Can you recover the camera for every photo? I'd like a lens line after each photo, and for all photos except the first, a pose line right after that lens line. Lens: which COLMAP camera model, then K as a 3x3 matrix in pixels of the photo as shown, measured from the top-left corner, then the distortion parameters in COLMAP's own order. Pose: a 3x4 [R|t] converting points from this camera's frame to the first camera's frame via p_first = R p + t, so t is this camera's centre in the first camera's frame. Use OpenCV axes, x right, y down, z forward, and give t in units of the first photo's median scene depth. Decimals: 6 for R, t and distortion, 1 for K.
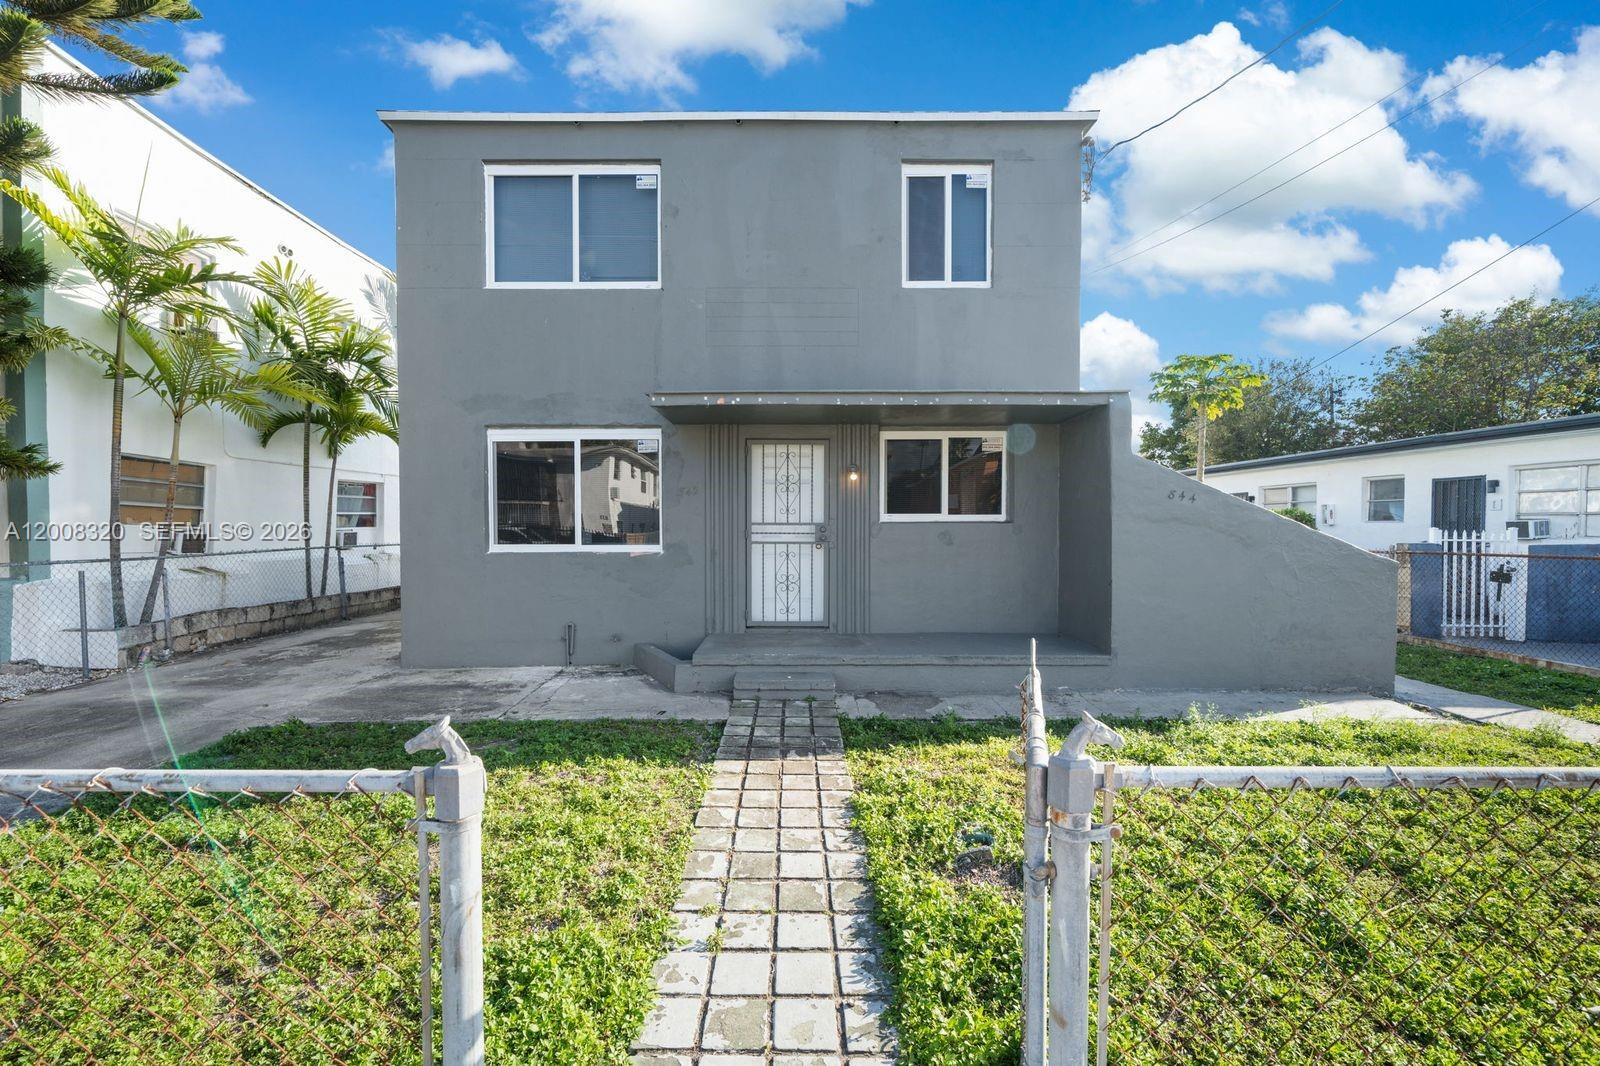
lens RADIAL K [[616.2, 0, 797.9], [0, 616.2, 530.7], [0, 0, 1]] dist [-0.001186, -0.000126]
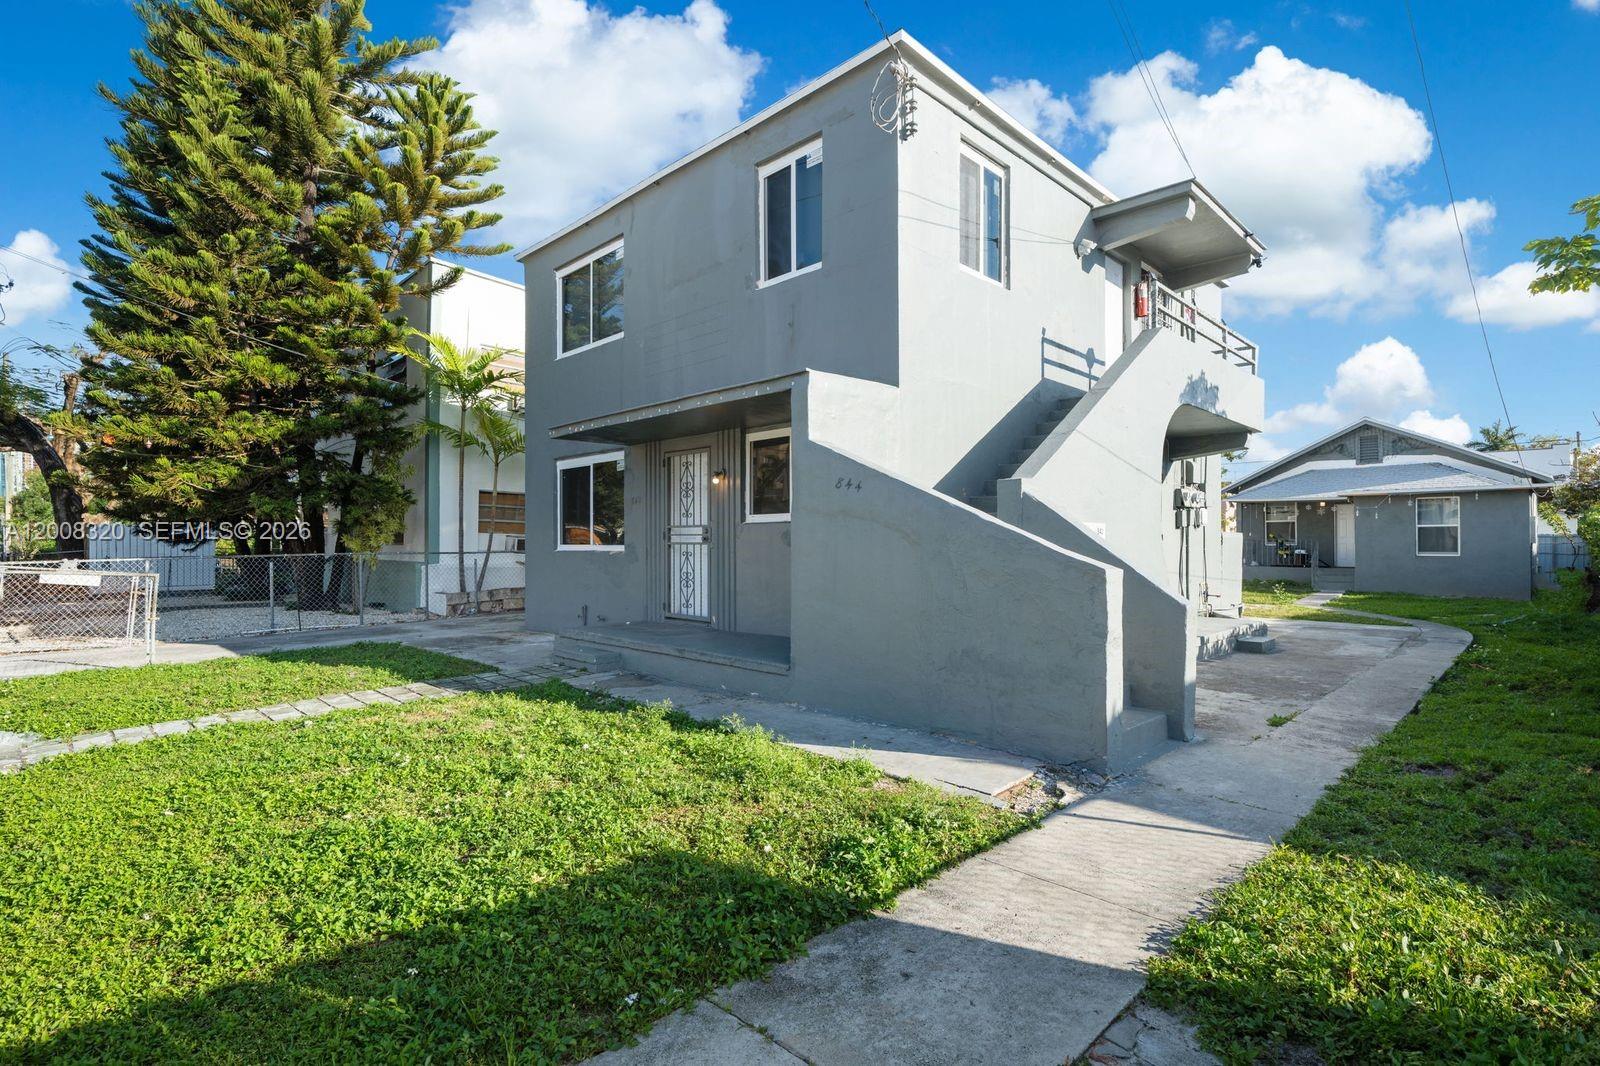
lens RADIAL K [[759.1, 0, 800.7], [0, 759.1, 530.0], [0, 0, 1]] dist [-0.004317, -0.000511]
pose [[0.712081, -0.010901, -0.702012, 1.079544], [-0.006381, 0.999738, -0.021997, 0.024243], [0.702068, 0.020143, 0.711825, 0.175177]]
